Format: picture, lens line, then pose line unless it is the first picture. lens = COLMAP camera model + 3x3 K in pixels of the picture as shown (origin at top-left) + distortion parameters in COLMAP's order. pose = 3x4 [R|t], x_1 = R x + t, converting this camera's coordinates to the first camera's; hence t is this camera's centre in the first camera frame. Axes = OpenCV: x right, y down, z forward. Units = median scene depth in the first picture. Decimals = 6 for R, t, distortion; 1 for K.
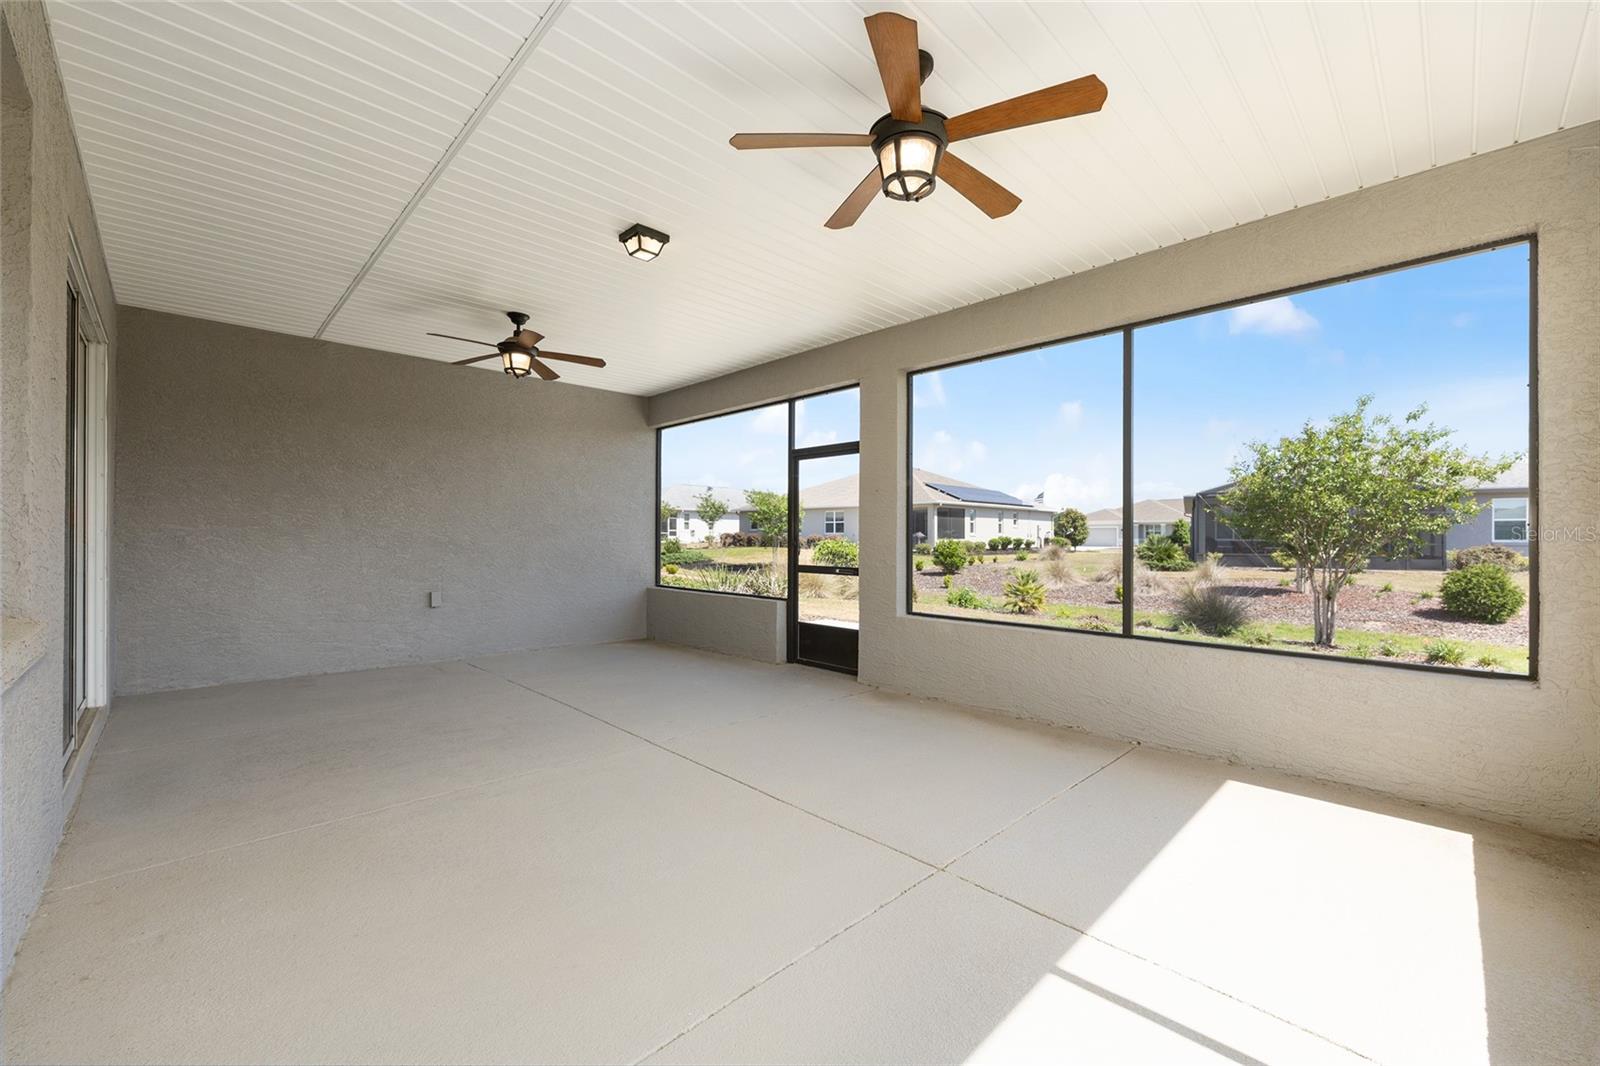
lens RADIAL K [[639.4, 0, 812.9], [0, 639.4, 524.2], [0, 0, 1]] dist [-0.001682, 0.000908]
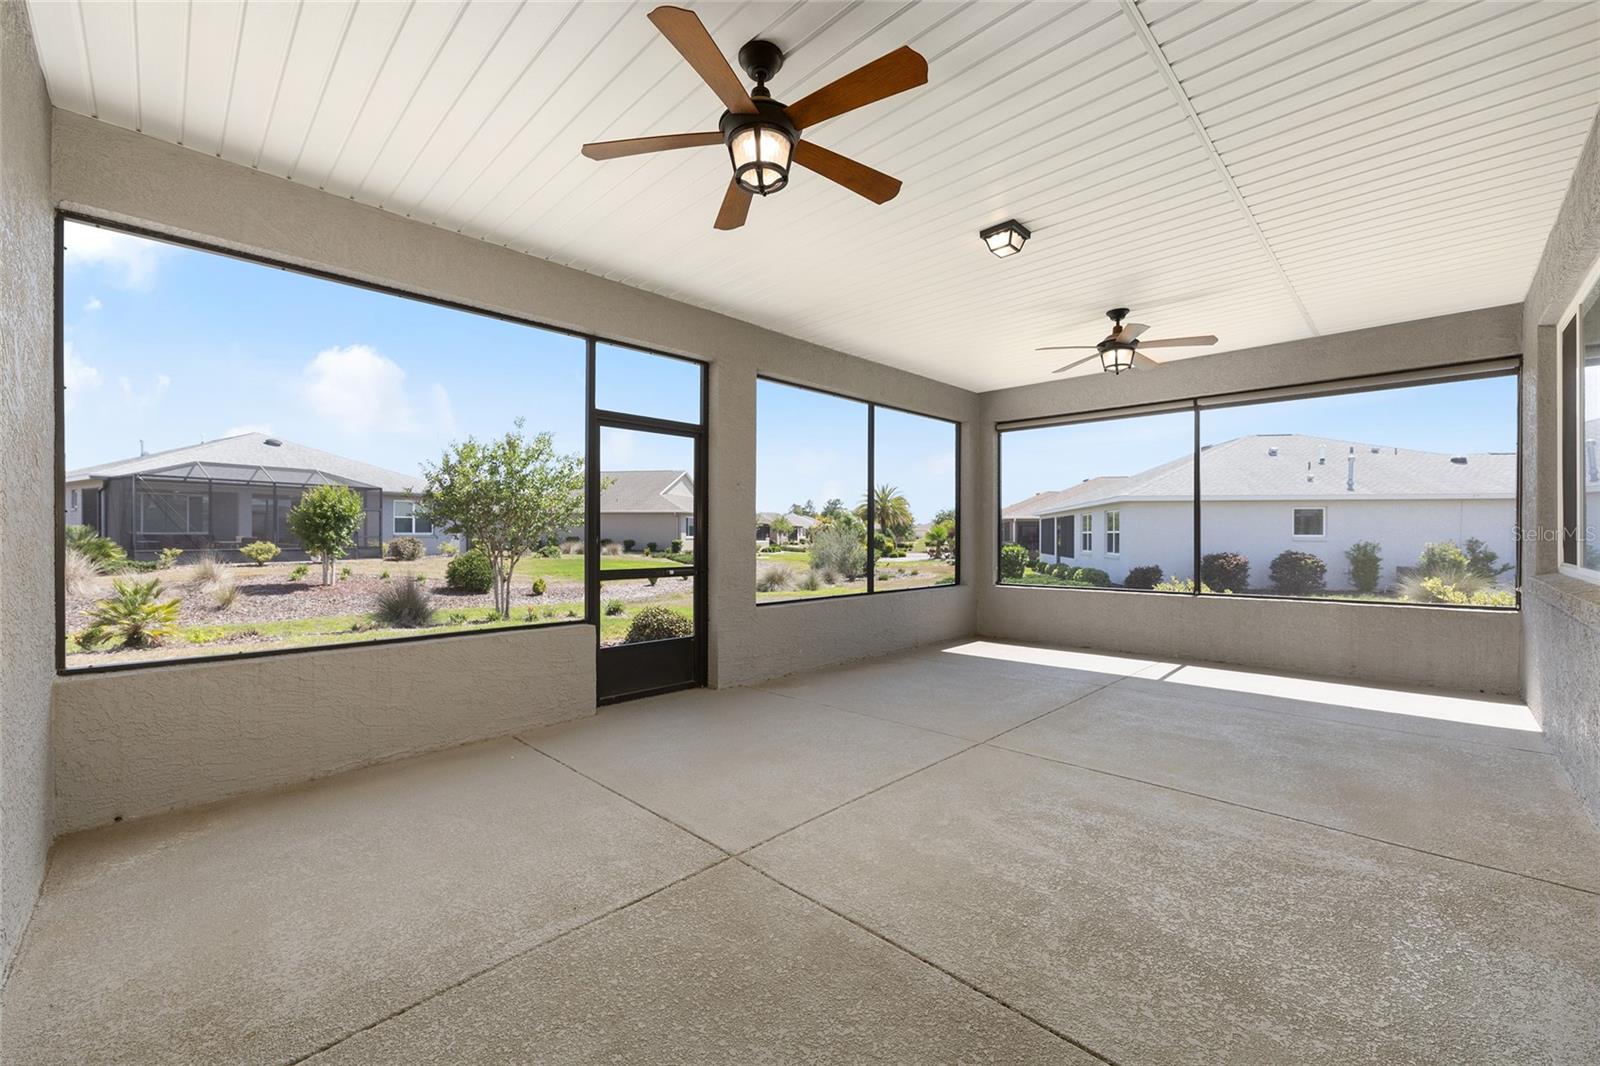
lens RADIAL K [[639.4, 0, 818.9], [0, 639.4, 549.5], [0, 0, 1]] dist [-0.001682, 0.000908]
pose [[-0.014791, -0.029013, 0.999470, -0.647844], [-0.024393, 0.999292, 0.028647, 0.010692], [-0.999593, -0.023956, -0.015488, 0.660679]]
